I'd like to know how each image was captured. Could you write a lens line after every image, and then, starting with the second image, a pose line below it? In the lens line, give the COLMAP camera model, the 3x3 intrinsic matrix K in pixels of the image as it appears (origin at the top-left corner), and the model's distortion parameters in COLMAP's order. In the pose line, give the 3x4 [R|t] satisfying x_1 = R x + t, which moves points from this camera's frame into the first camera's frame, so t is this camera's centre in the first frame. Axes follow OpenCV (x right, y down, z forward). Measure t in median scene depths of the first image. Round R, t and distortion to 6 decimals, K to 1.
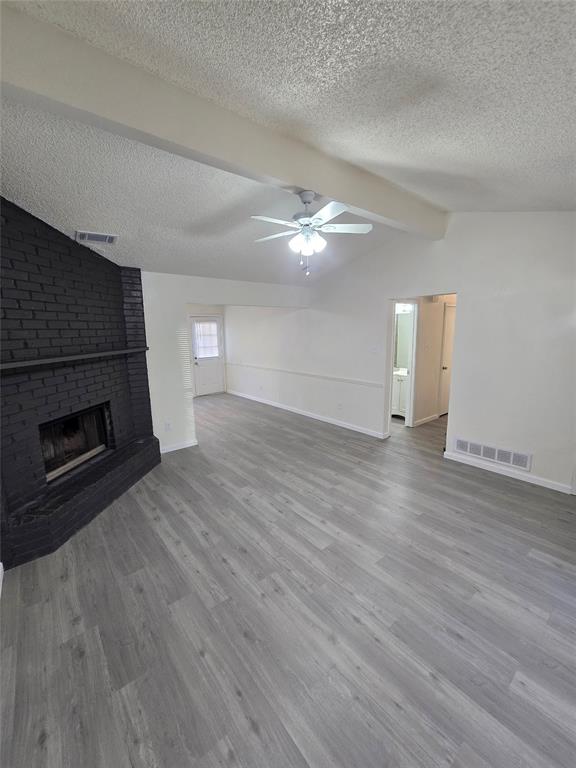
lens RADIAL K [[318.0, 0, 285.9], [0, 318.0, 383.2], [0, 0, 1]] dist [-0.008942, 0.000708]
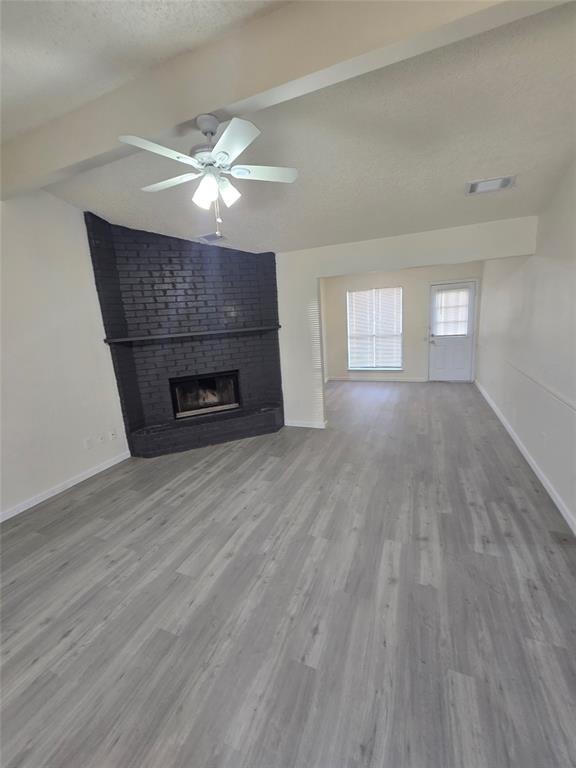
lens RADIAL K [[318.0, 0, 285.9], [0, 318.0, 383.2], [0, 0, 1]] dist [-0.008942, 0.000708]
pose [[0.470299, 0.169719, -0.866034, 0.674093], [-0.091425, 0.985423, 0.143468, -0.096734], [0.877759, 0.011705, 0.478960, 0.622337]]
